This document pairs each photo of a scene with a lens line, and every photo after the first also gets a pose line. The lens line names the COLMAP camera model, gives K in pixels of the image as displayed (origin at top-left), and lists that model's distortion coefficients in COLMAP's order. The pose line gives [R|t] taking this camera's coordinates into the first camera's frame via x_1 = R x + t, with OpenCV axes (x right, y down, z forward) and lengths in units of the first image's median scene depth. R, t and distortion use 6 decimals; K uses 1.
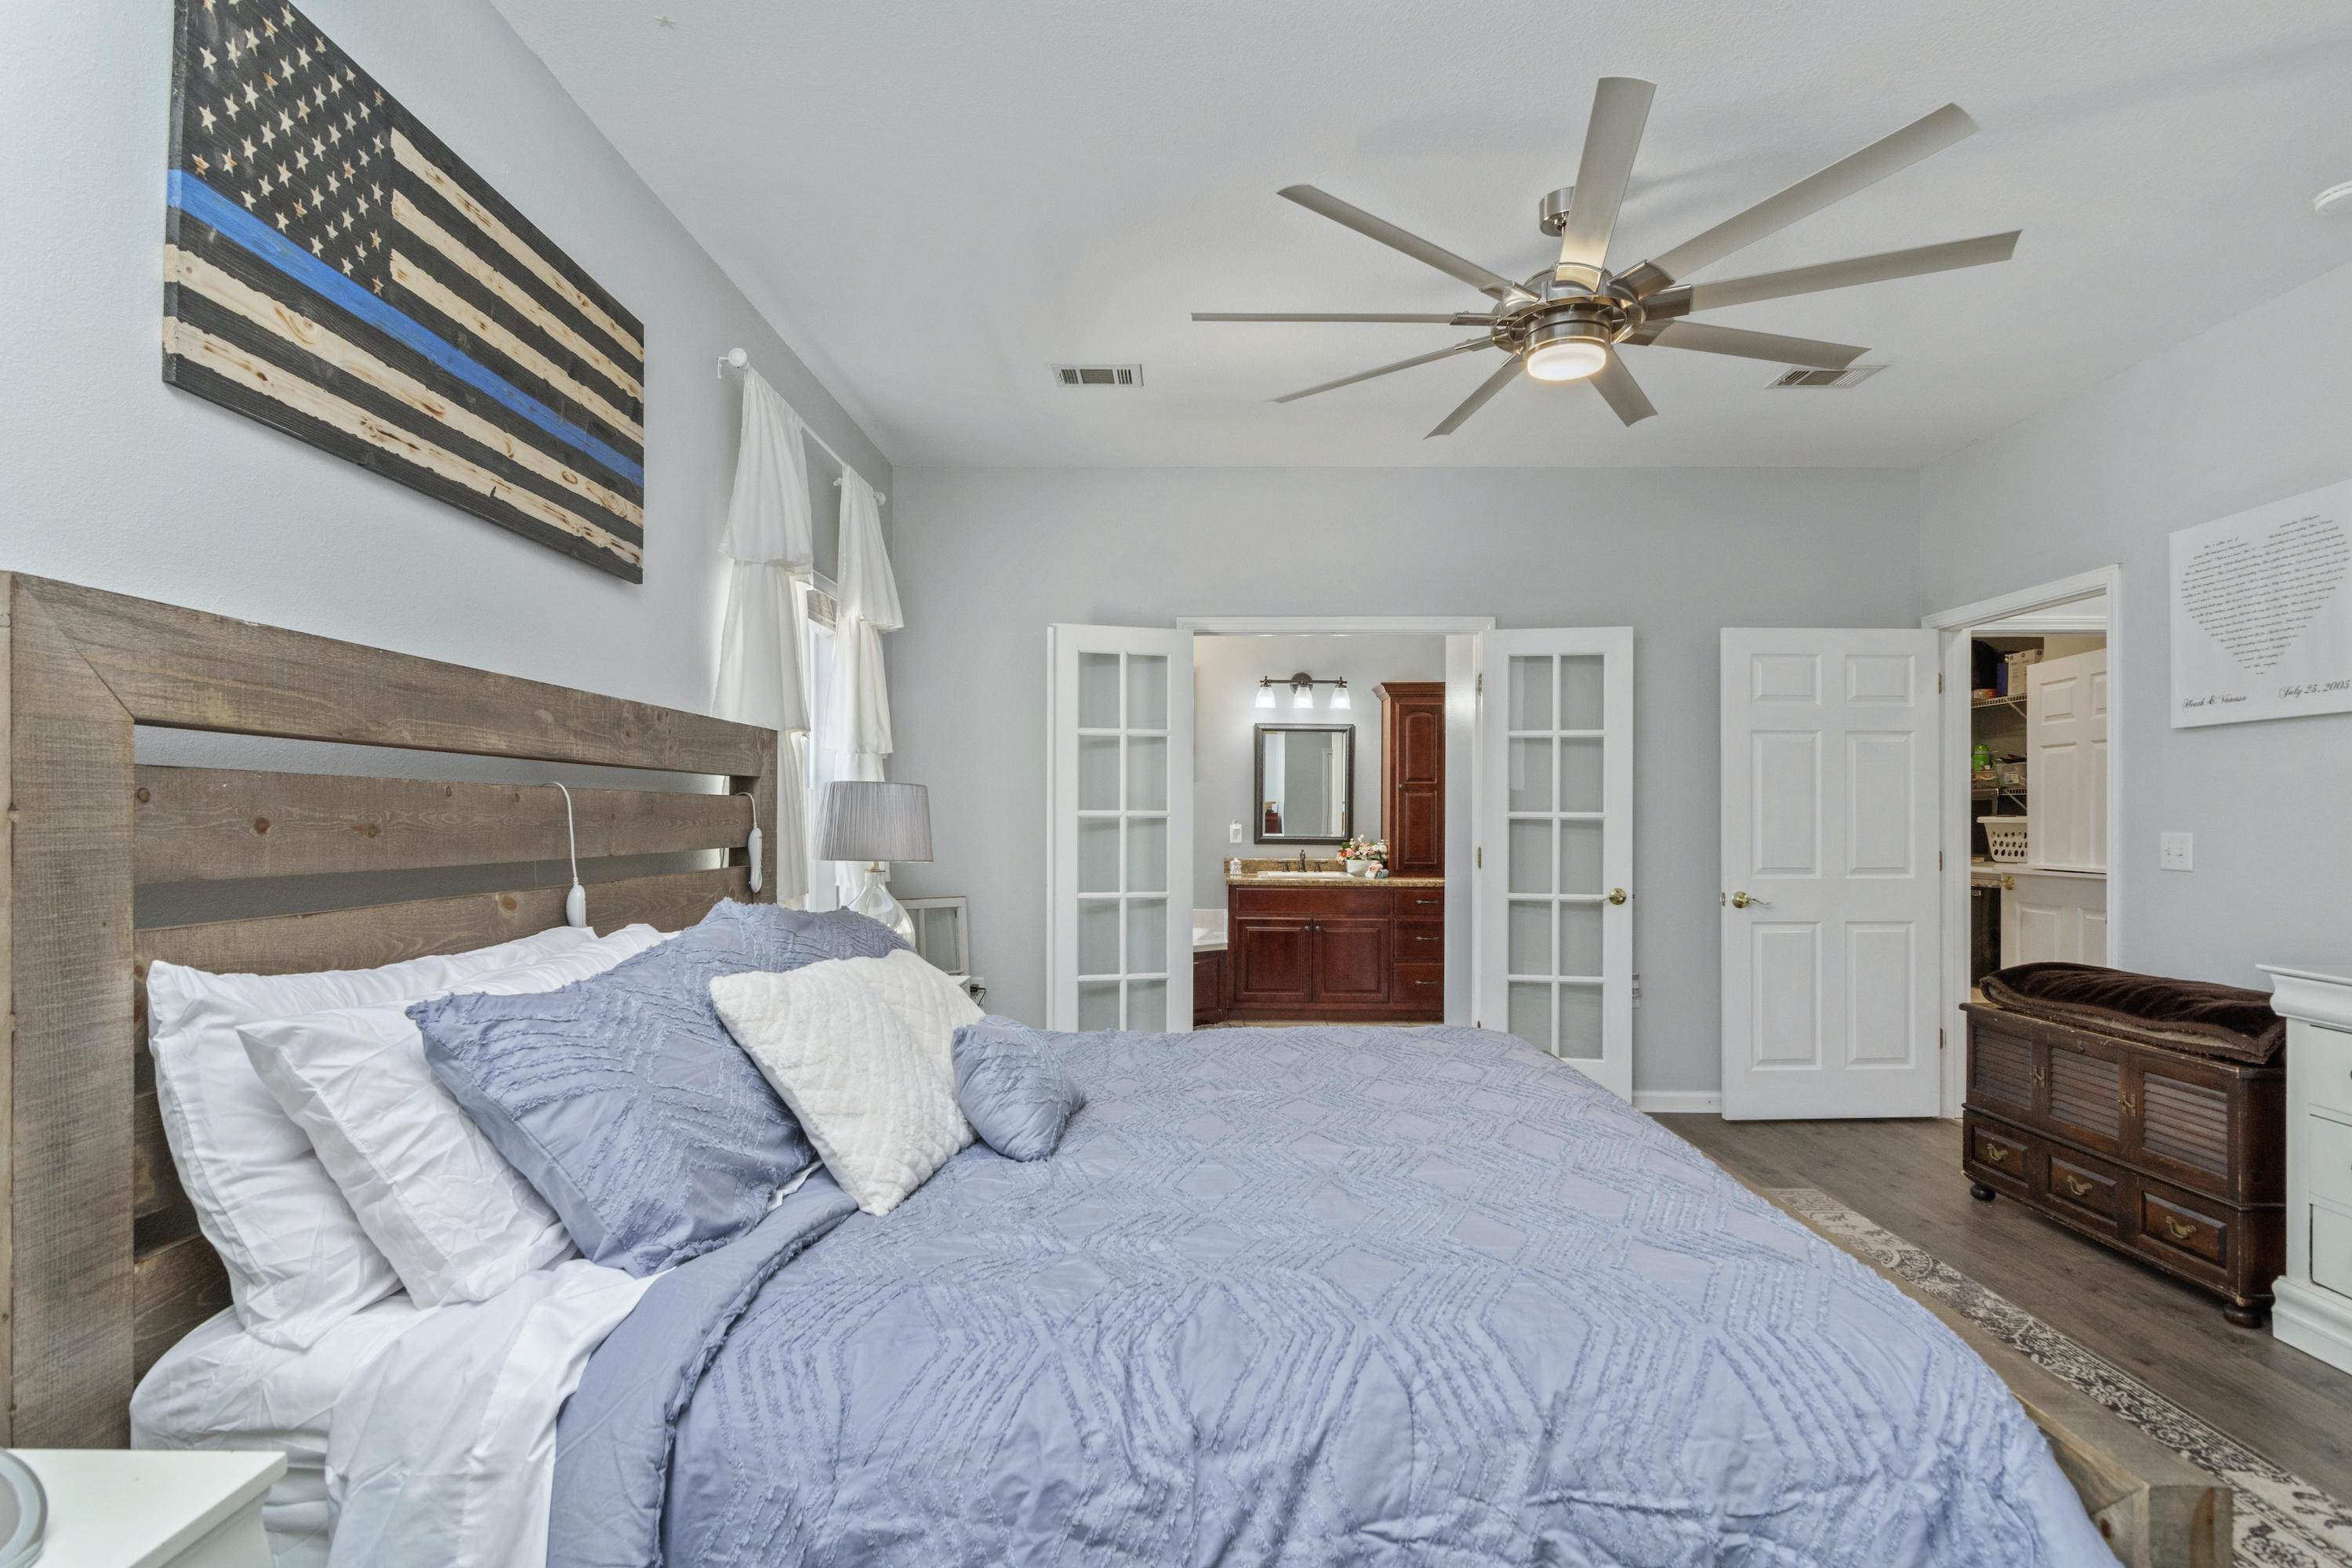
lens RADIAL K [[1140.9, 0, 1175.2], [0, 1140.9, 818.7], [0, 0, 1]] dist [-0.000550, 0.000319]
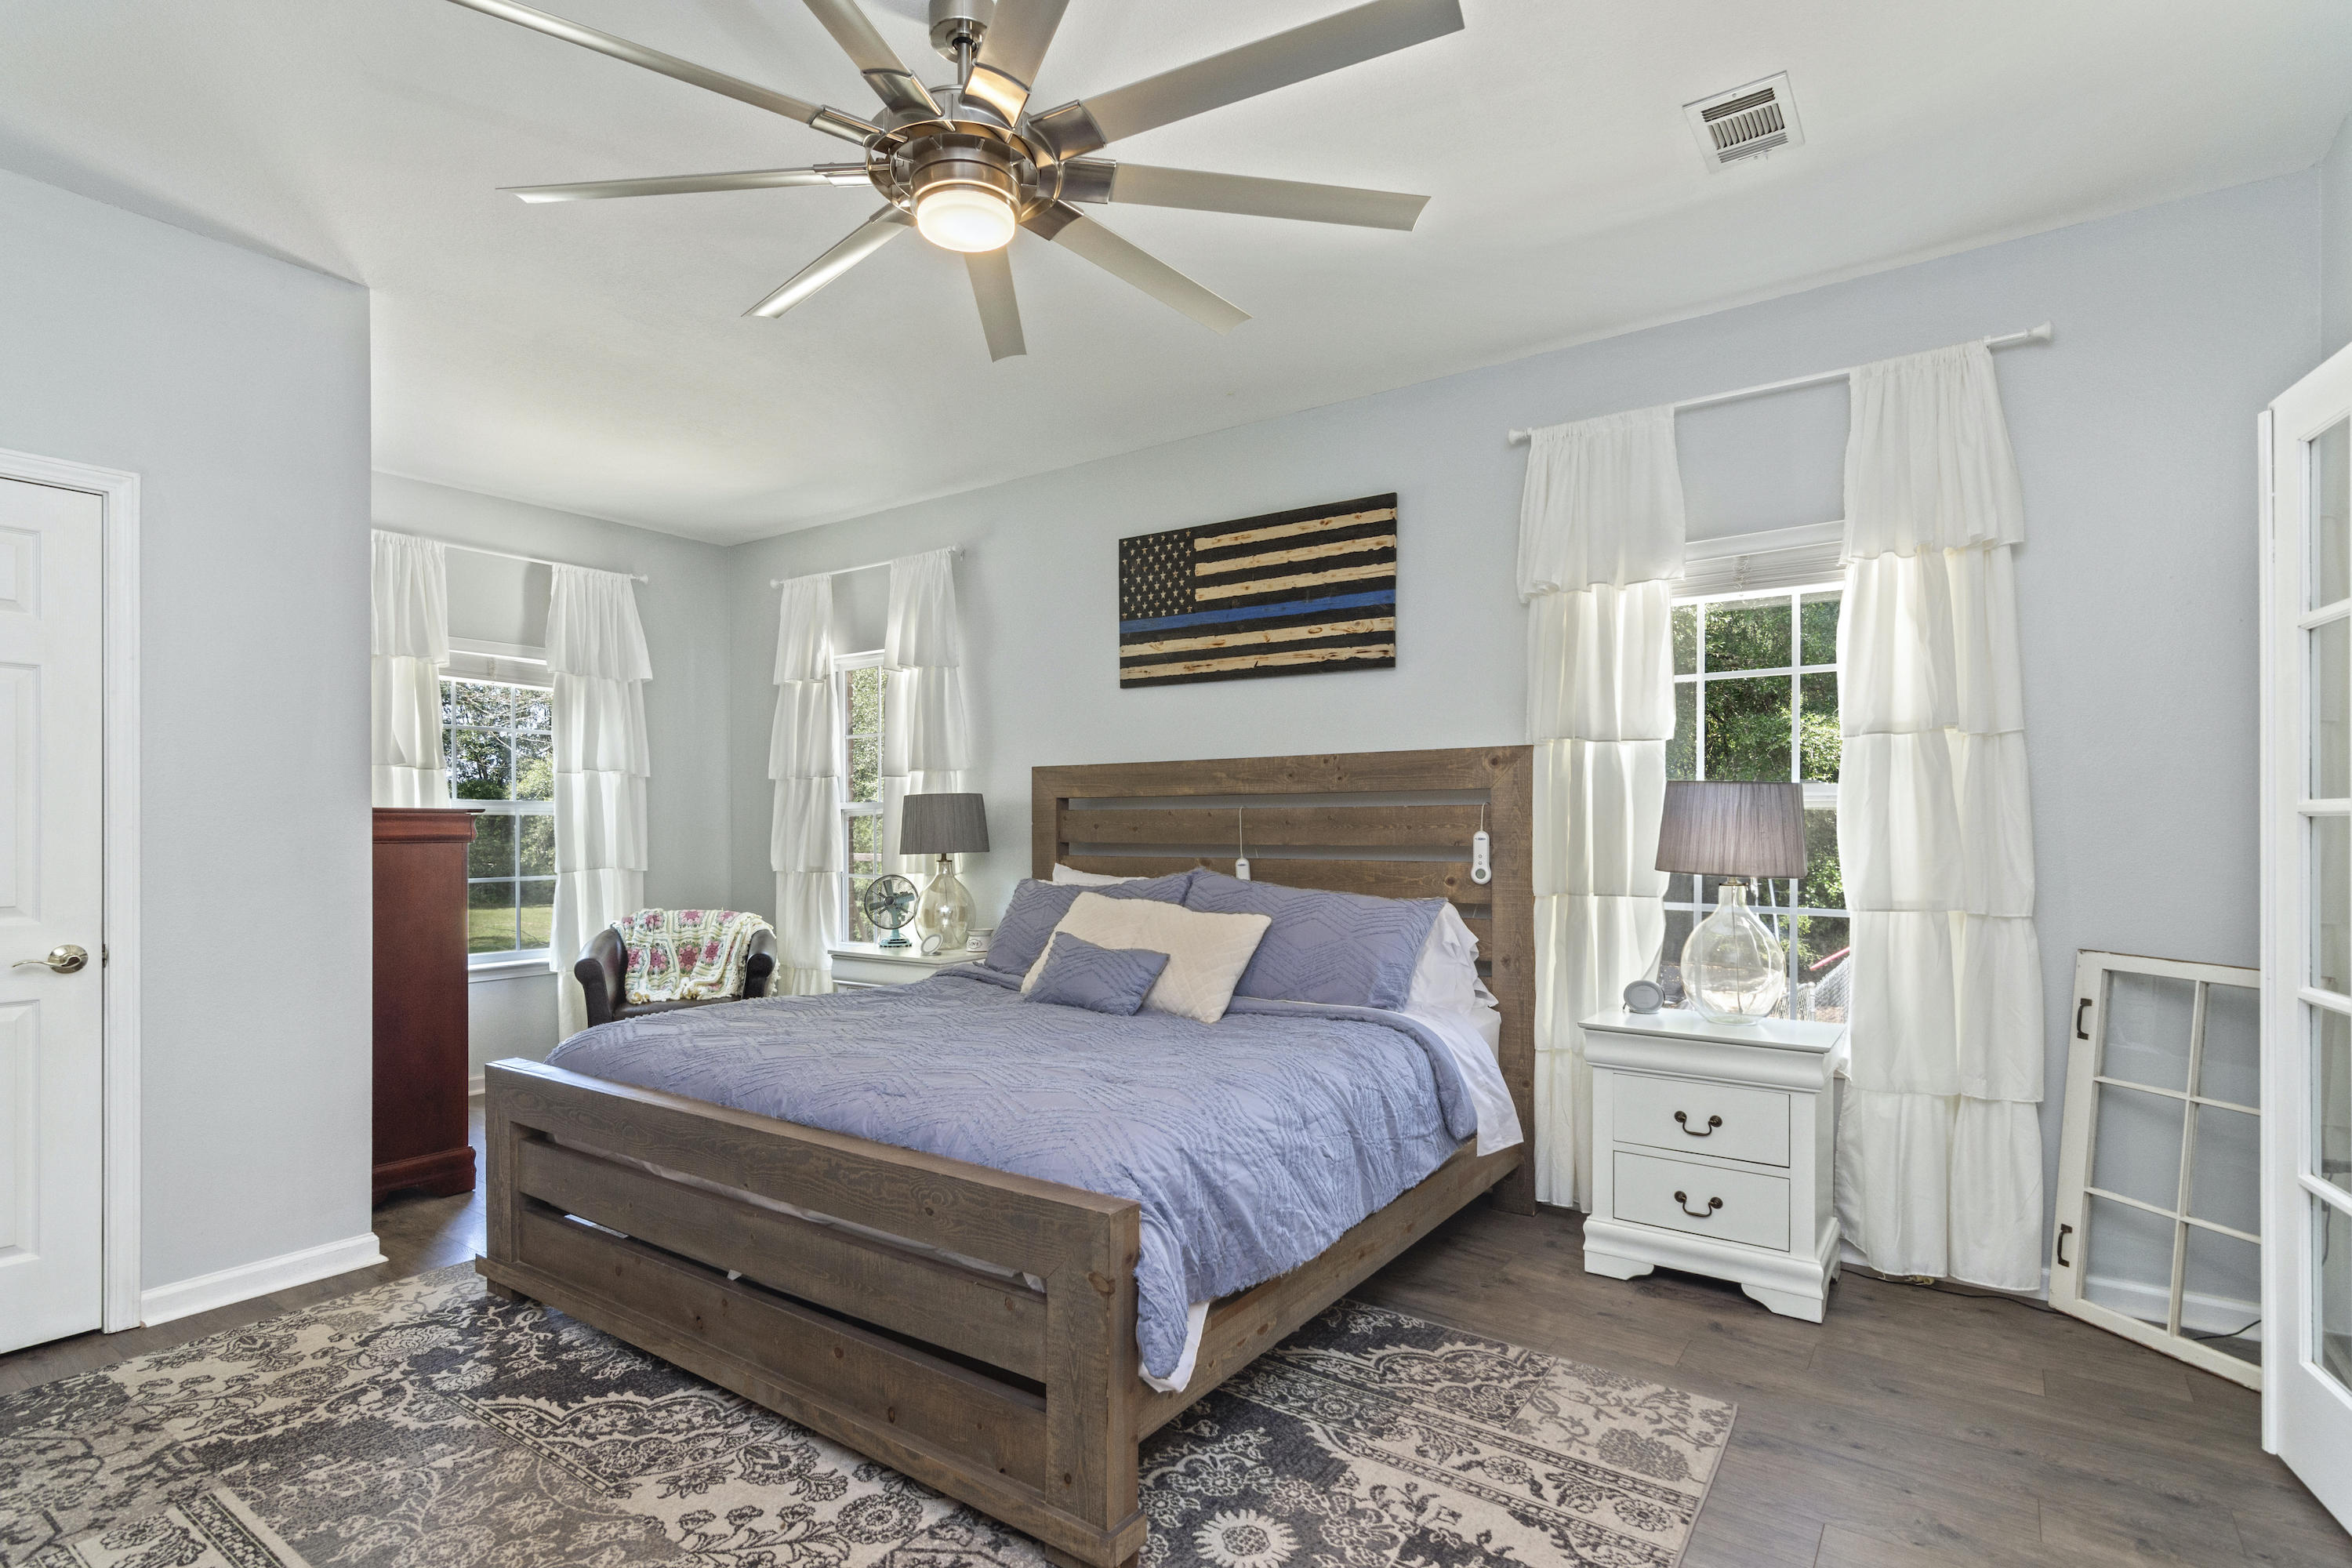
lens RADIAL K [[1140.9, 0, 1175.2], [0, 1140.9, 818.7], [0, 0, 1]] dist [-0.000550, 0.000319]
pose [[-0.569223, -0.005852, -0.822162, 1.343808], [-0.003851, 0.999983, -0.004452, -0.002560], [0.822174, 0.000631, -0.569236, 2.377055]]
